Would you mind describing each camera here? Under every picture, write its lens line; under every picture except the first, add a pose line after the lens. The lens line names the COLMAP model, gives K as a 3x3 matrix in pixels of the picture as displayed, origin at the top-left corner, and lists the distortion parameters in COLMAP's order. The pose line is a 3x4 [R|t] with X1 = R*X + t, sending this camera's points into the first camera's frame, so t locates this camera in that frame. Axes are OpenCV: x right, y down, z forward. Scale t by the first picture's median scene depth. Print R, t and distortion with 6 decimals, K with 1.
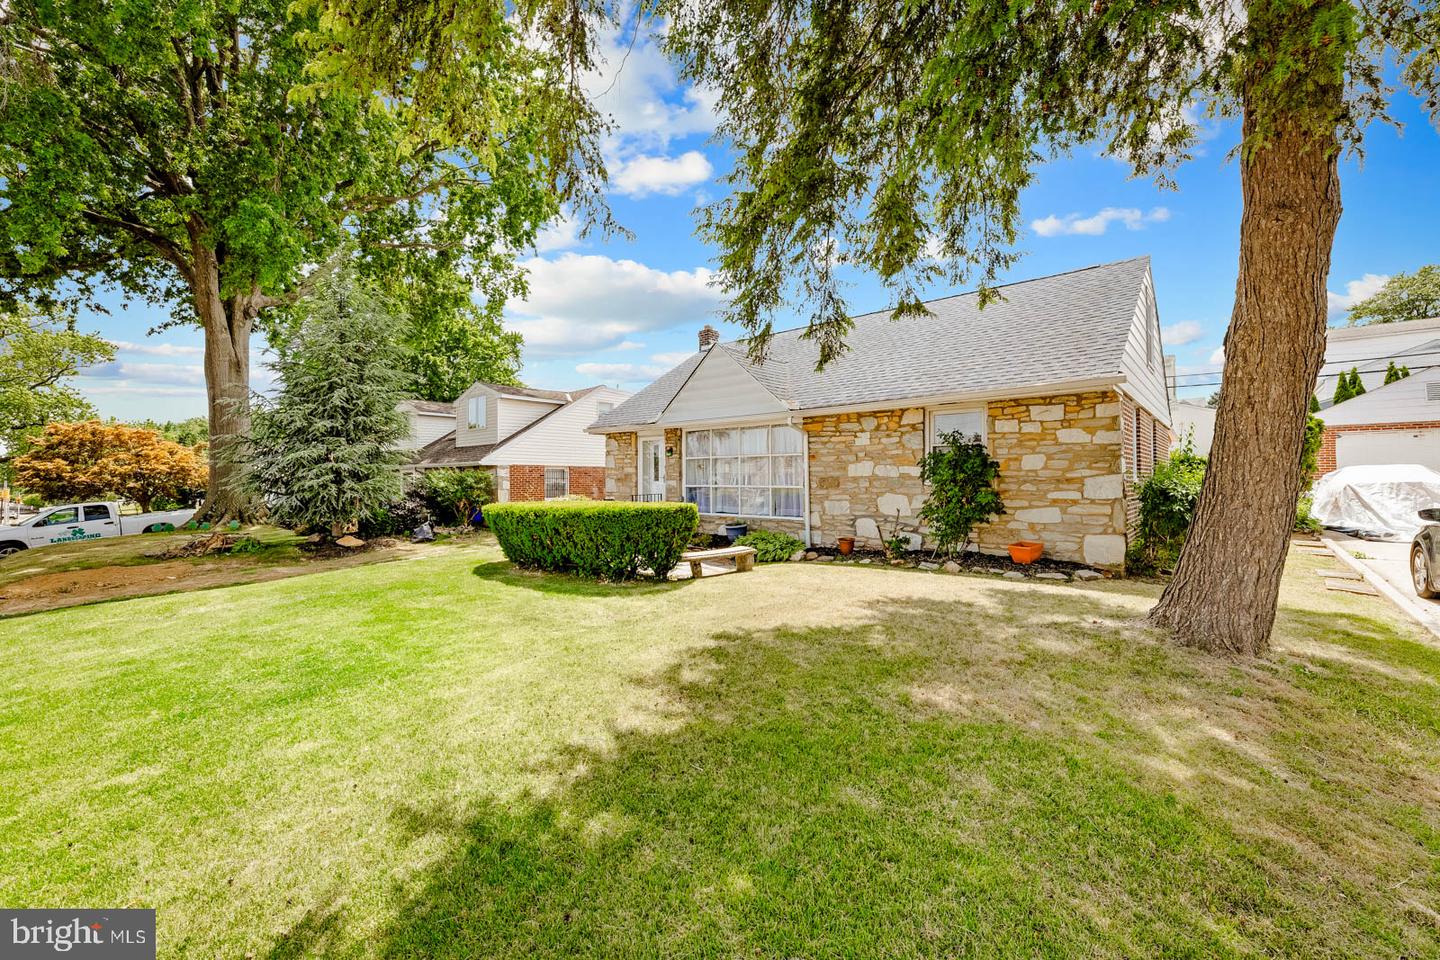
lens RADIAL K [[584.5, 0, 727.6], [0, 584.5, 479.3], [0, 0, 1]] dist [-0.001004, -0.000158]
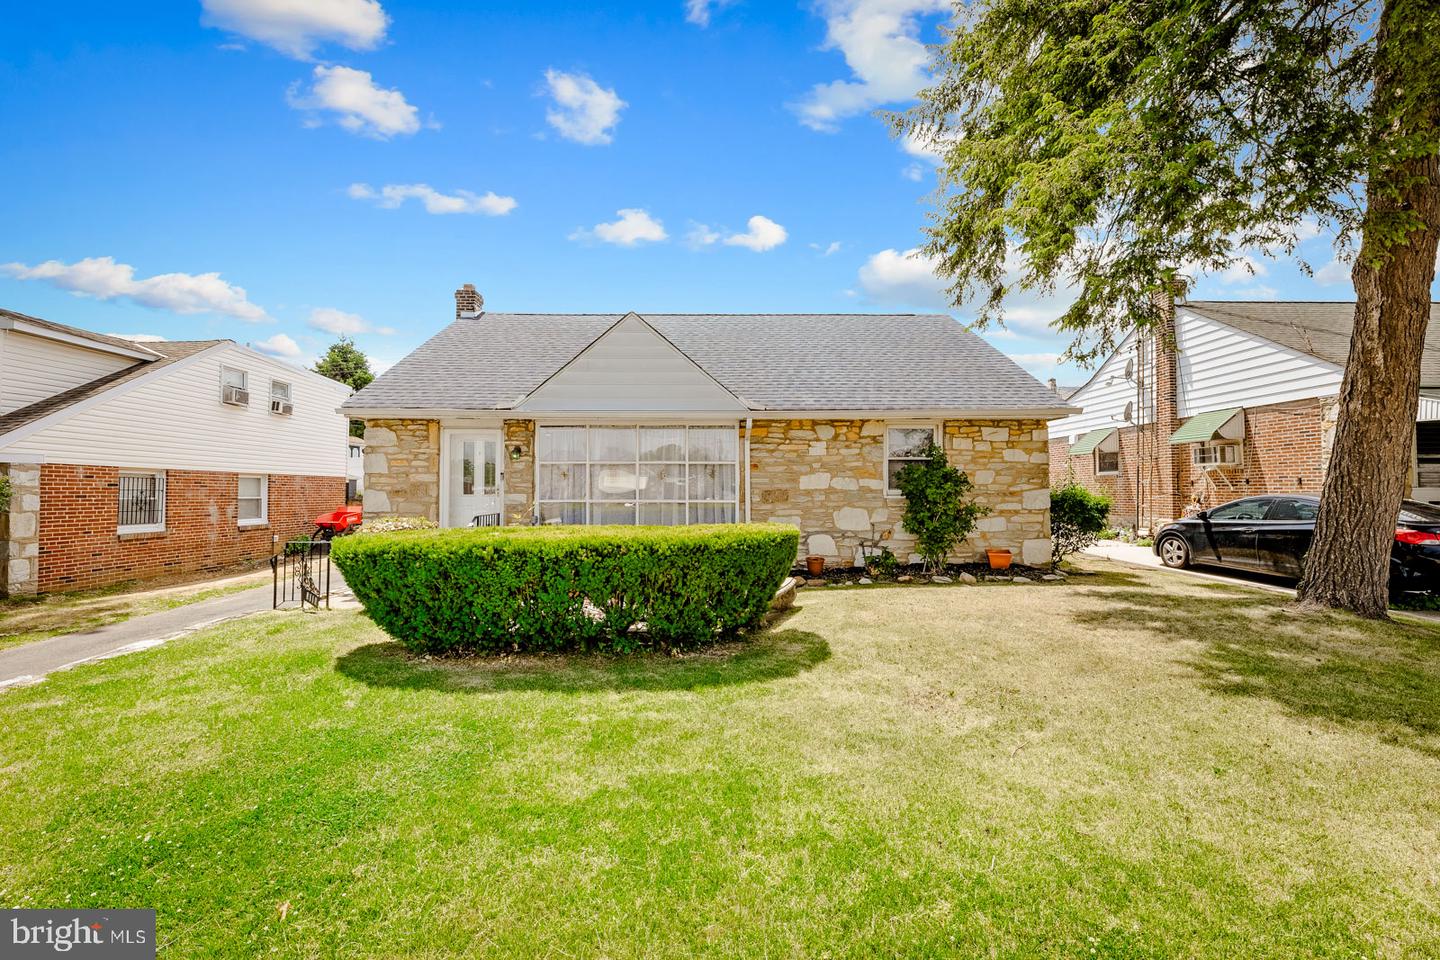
lens RADIAL K [[584.5, 0, 727.6], [0, 584.5, 479.3], [0, 0, 1]] dist [-0.001004, -0.000158]
pose [[0.748972, 0.018585, 0.662341, -0.502652], [-0.001430, 0.999650, -0.026433, 0.004075], [-0.662600, 0.018850, 0.748736, 0.418937]]
